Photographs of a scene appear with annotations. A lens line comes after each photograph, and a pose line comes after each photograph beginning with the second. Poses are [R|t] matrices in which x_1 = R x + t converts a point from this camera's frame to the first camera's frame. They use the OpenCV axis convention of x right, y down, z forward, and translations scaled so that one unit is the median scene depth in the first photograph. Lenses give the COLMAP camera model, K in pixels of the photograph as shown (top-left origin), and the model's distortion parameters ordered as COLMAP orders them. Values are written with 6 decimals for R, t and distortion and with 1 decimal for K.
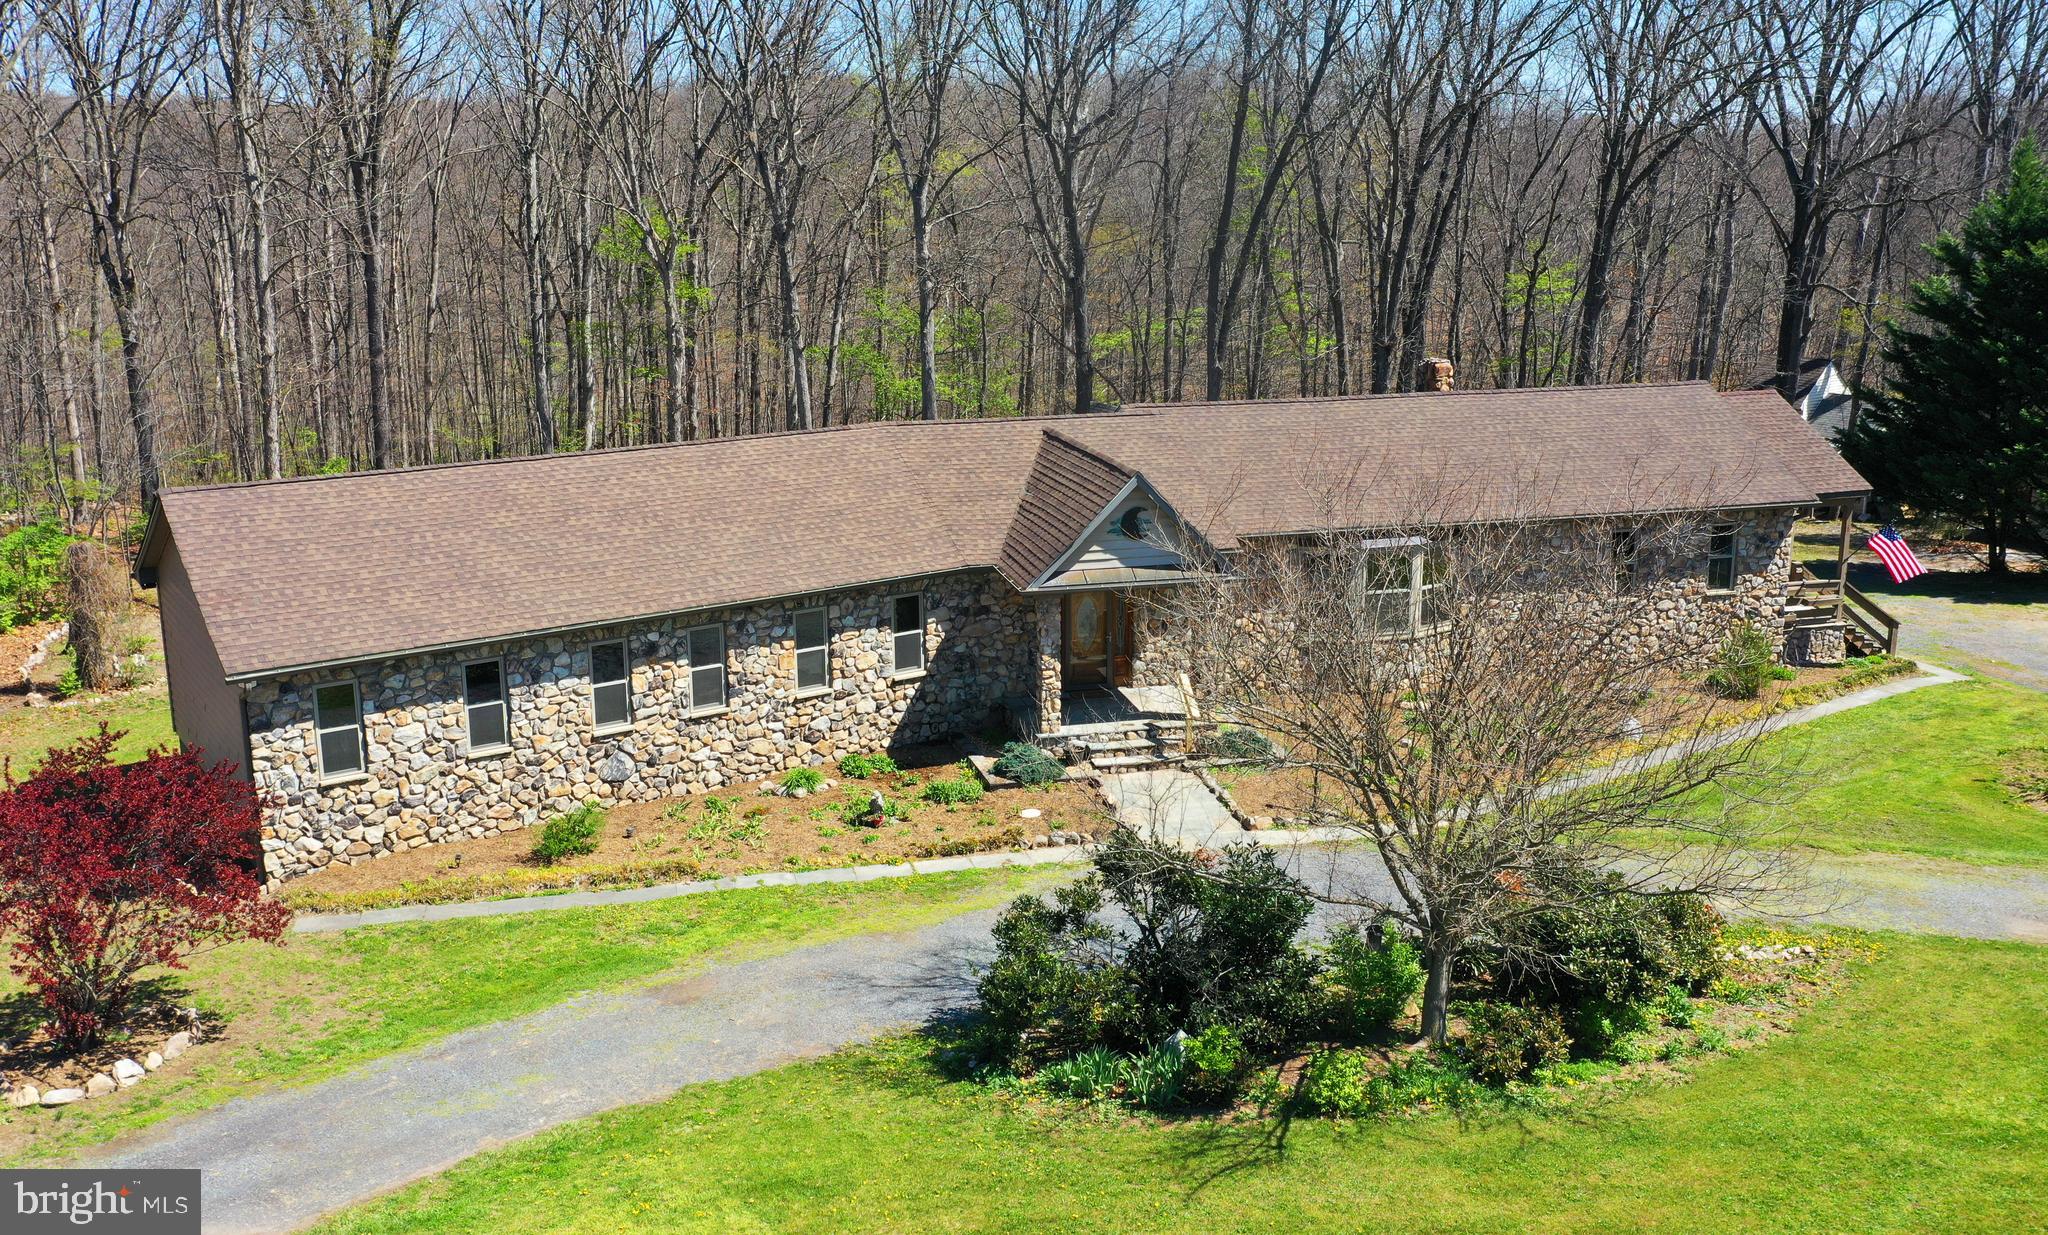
lens RADIAL K [[1781.4, 0, 1024.0], [0, 1781.4, 617.5], [0, 0, 1]] dist [-0.009247, -0.002162]
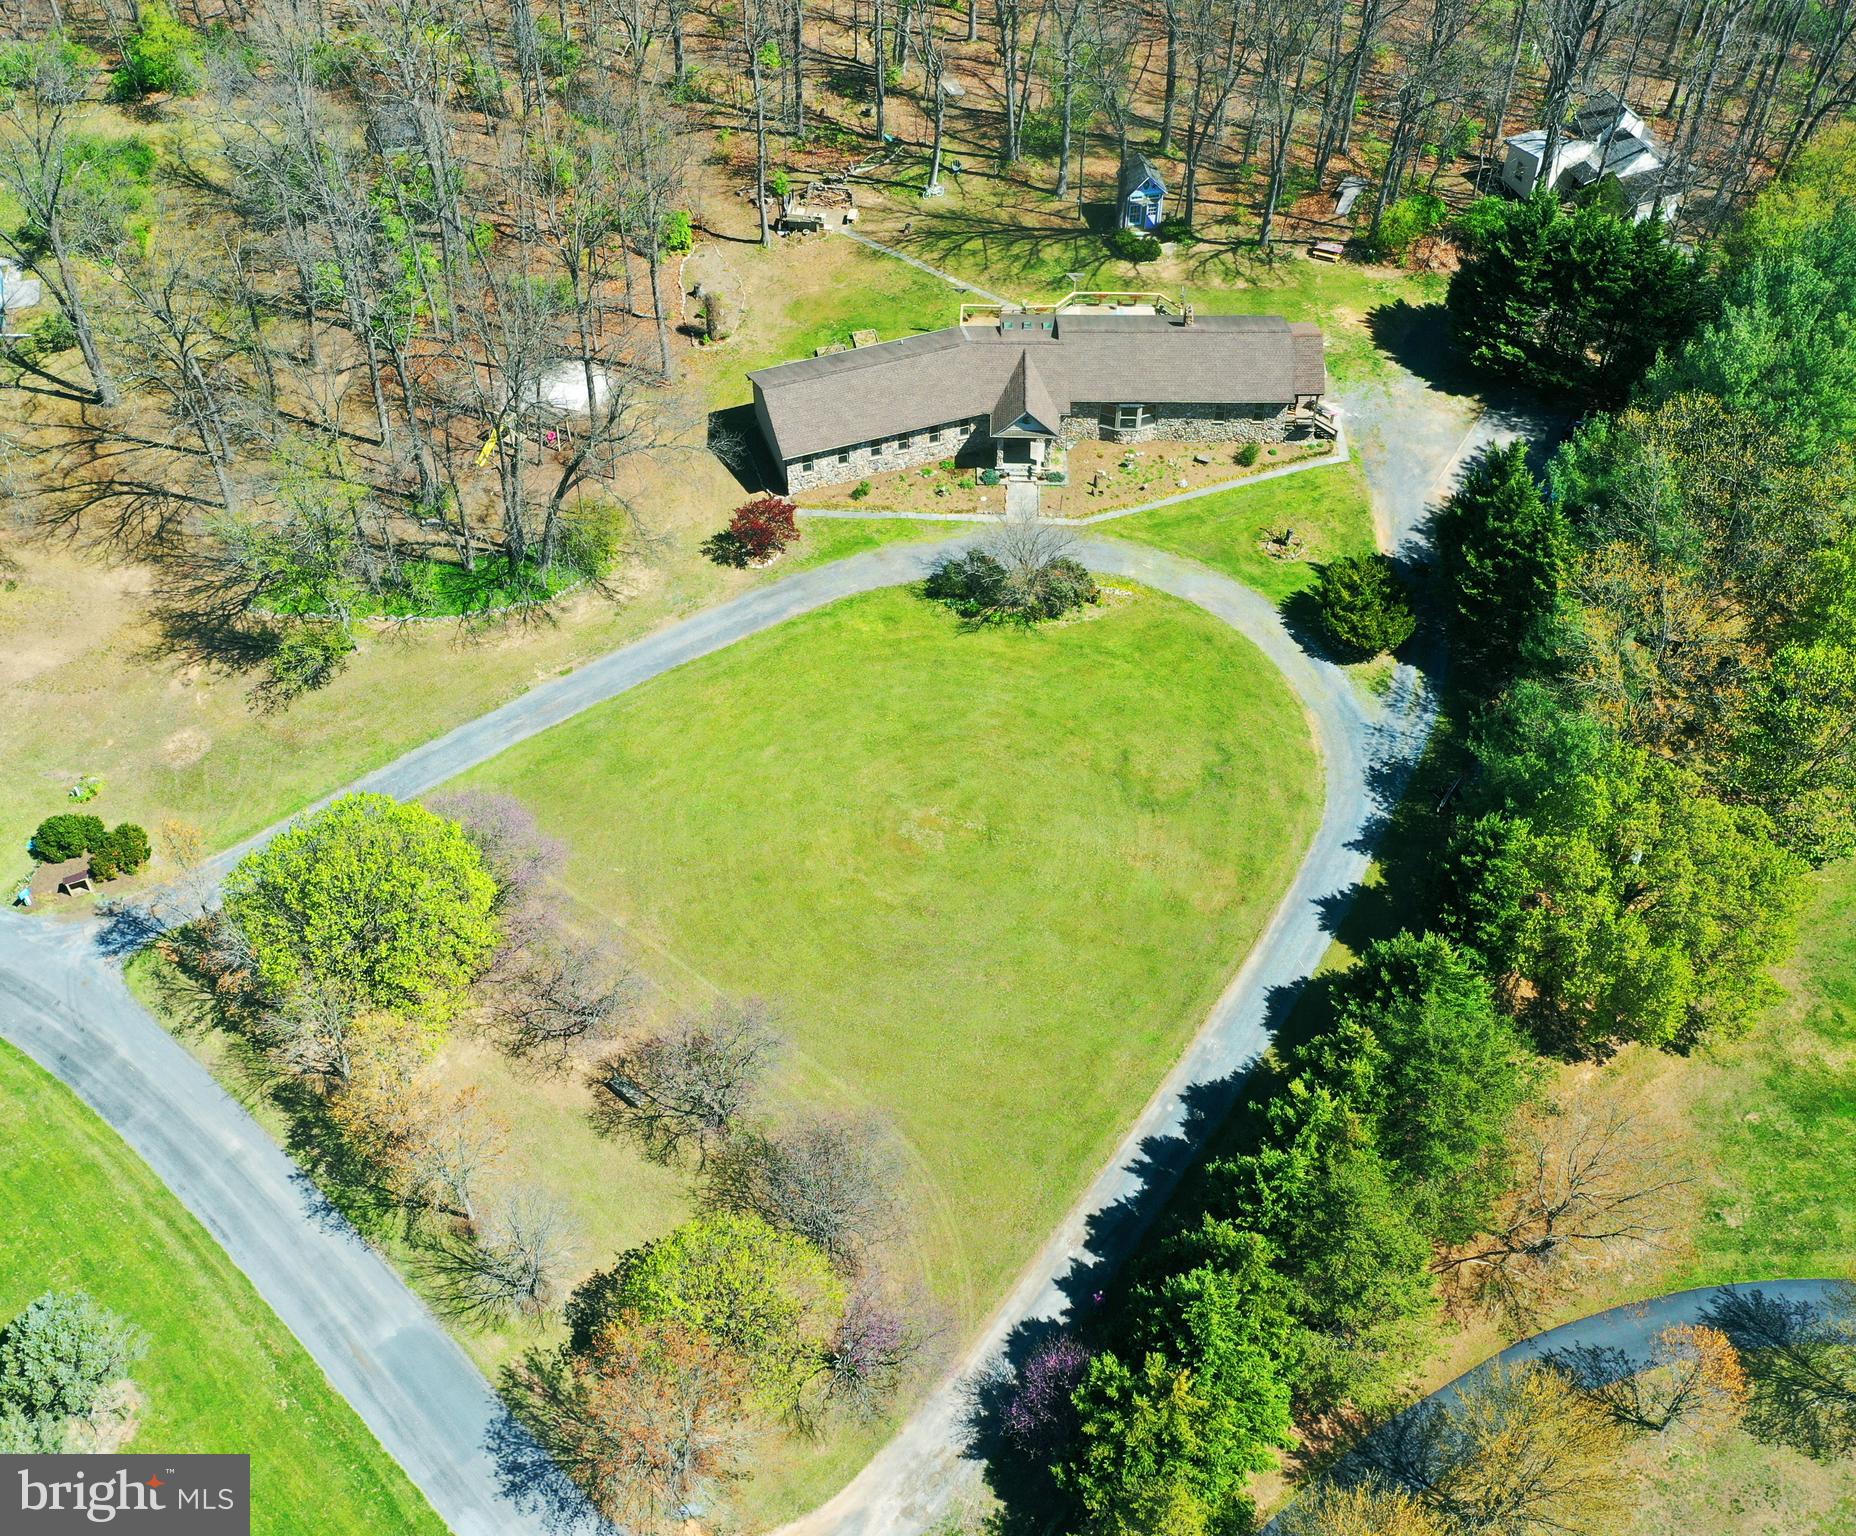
lens RADIAL K [[1774.4, 0, 928.0], [0, 1774.4, 768.0], [0, 0, 1]] dist [0.086535, 0.000459]
pose [[0.962676, 0.208778, -0.172239, 0.599227], [-0.067674, 0.801836, 0.593699, -1.509082], [0.262059, -0.559884, 0.786037, -2.080705]]
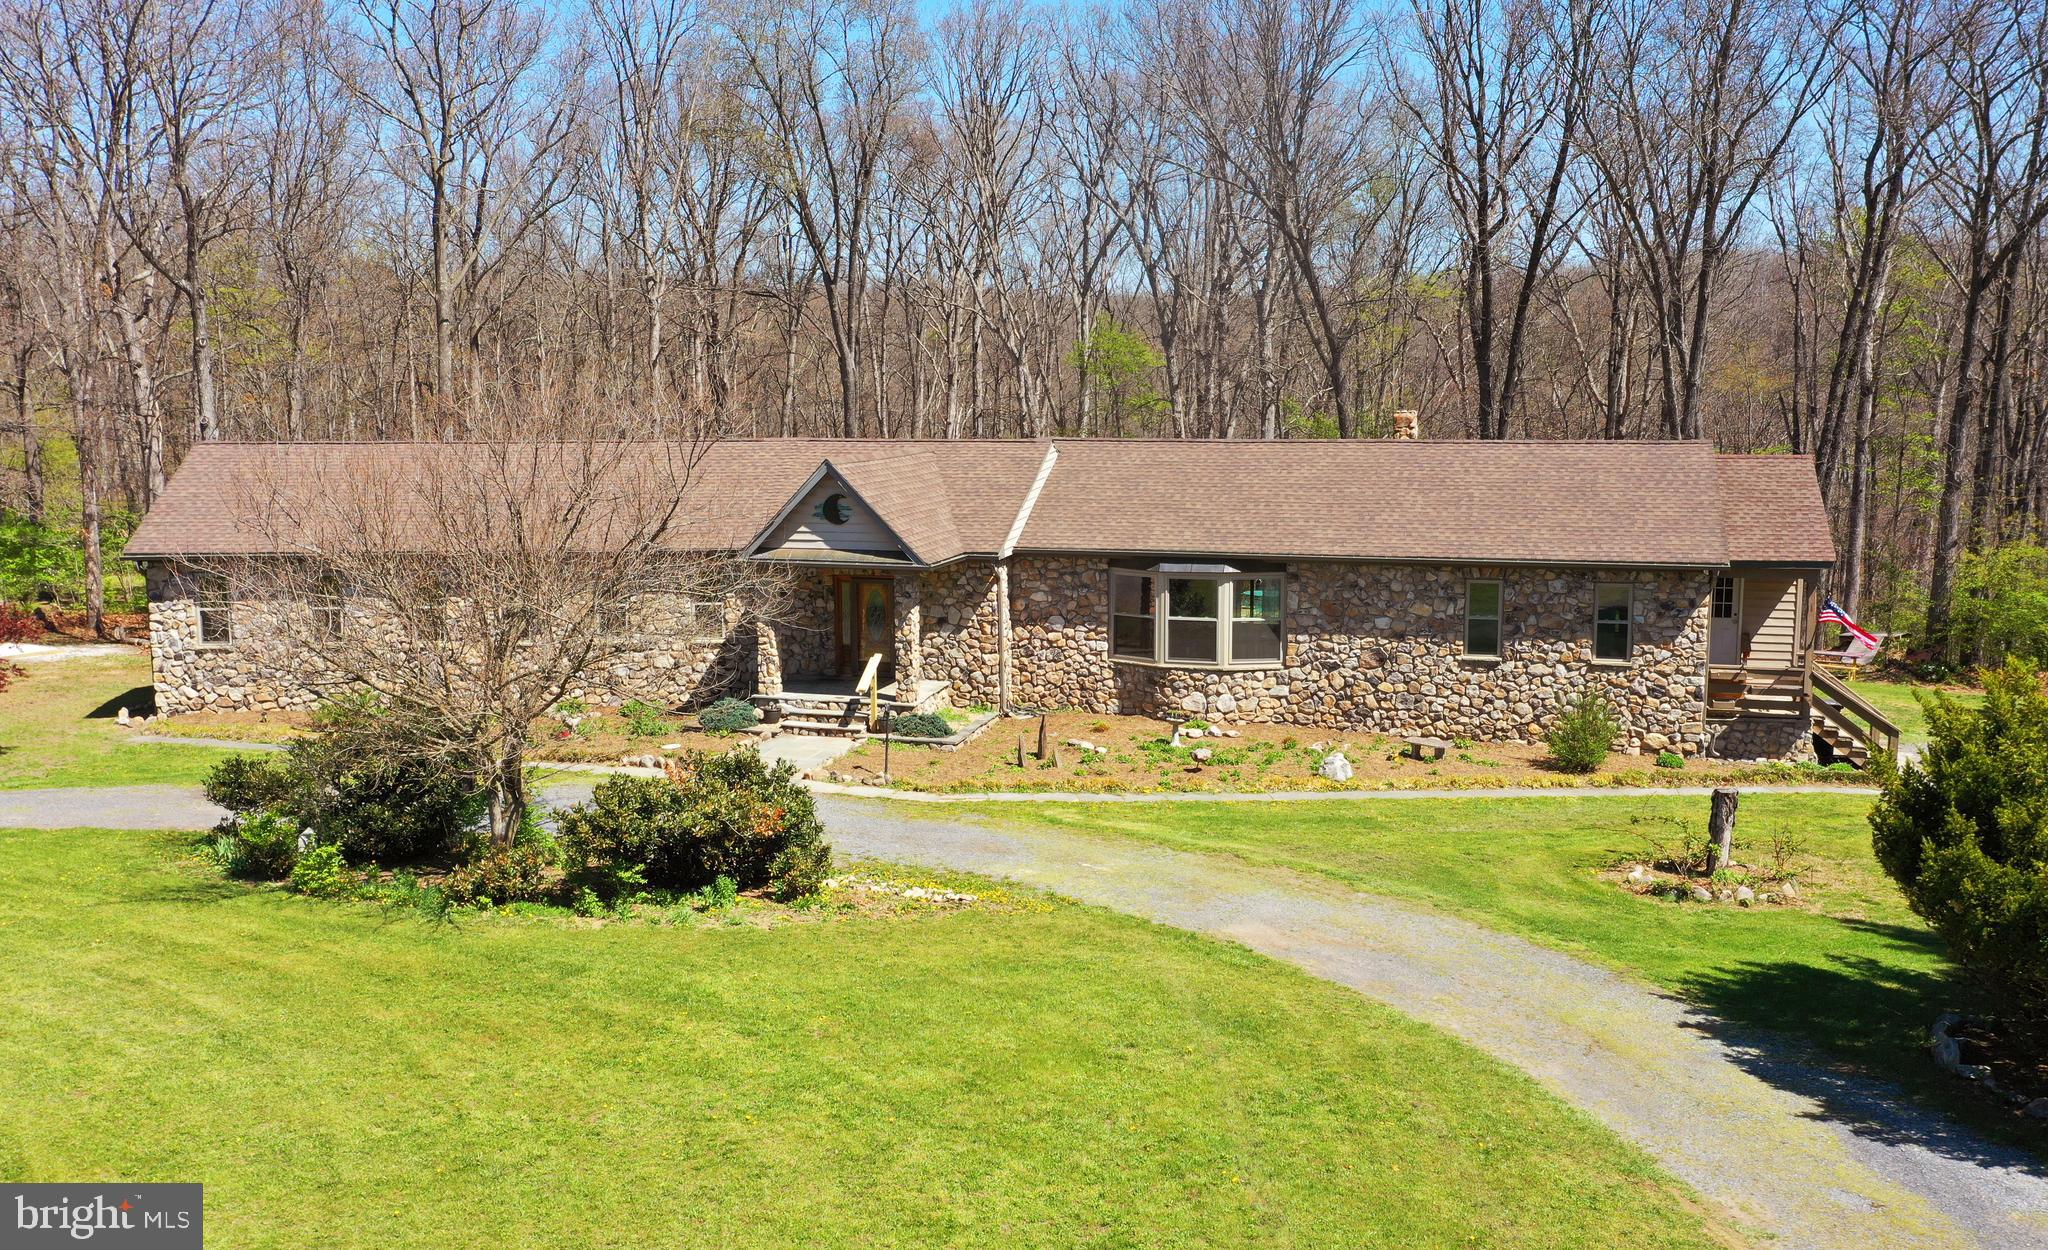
lens RADIAL K [[1744.1, 0, 1024.0], [0, 1744.1, 625.0], [0, 0, 1]] dist [-0.008184, -0.002882]
pose [[0.866840, 0.075126, -0.492894, 0.688376], [-0.122622, 0.990342, -0.064707, 0.072482], [0.483272, 0.116530, 0.867680, 0.127357]]
